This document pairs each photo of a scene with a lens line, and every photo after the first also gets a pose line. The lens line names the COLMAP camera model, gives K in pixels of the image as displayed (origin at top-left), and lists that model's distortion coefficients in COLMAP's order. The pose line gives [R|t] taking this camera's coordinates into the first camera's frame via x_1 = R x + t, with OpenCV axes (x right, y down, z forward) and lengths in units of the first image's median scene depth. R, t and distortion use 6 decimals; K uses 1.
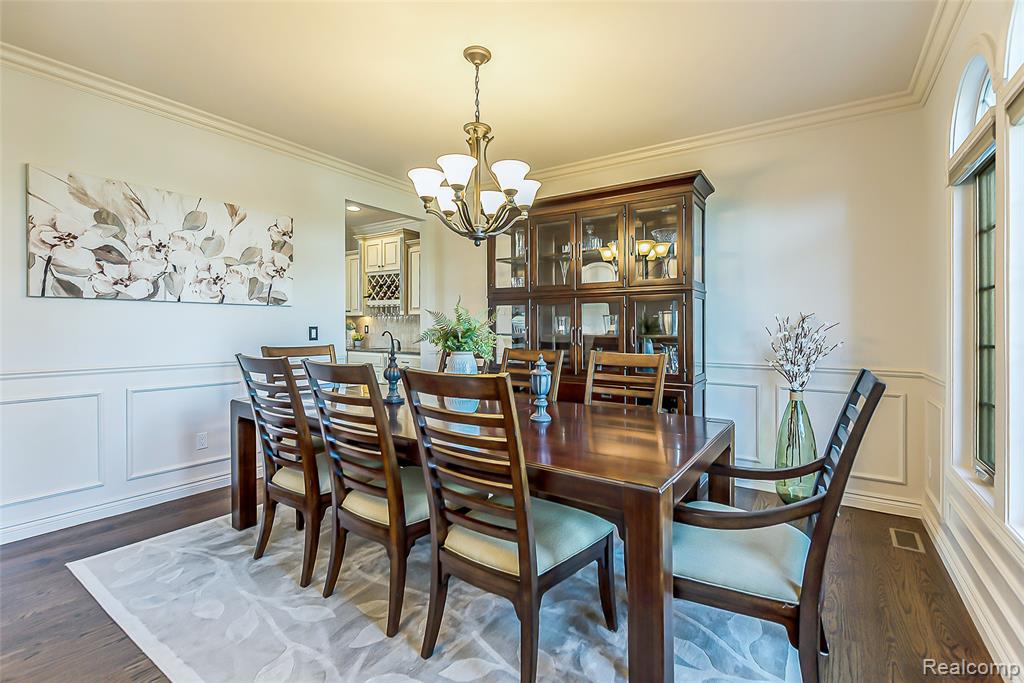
lens RADIAL K [[435.5, 0, 522.3], [0, 435.5, 323.6], [0, 0, 1]] dist [-0.001473, -0.000045]
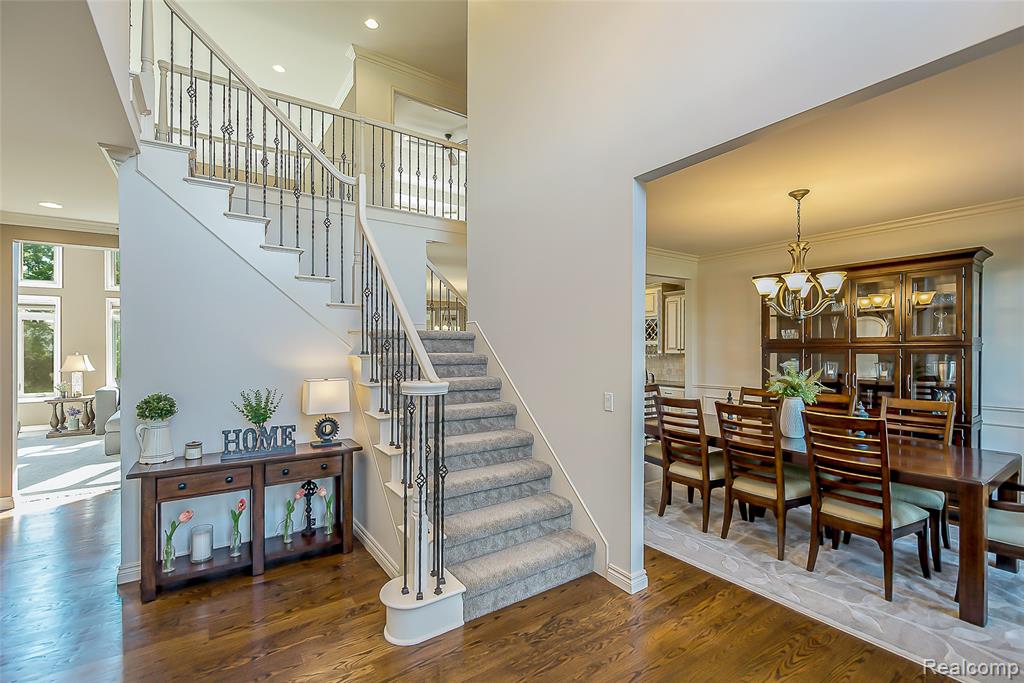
lens RADIAL K [[451.6, 0, 539.7], [0, 451.6, 349.0], [0, 0, 1]] dist [0.000021, -0.010111]
pose [[0.944951, -0.000967, -0.327210, -0.399039], [0.005106, 0.999917, 0.011792, -0.109281], [0.327171, -0.012814, 0.944878, -0.666737]]
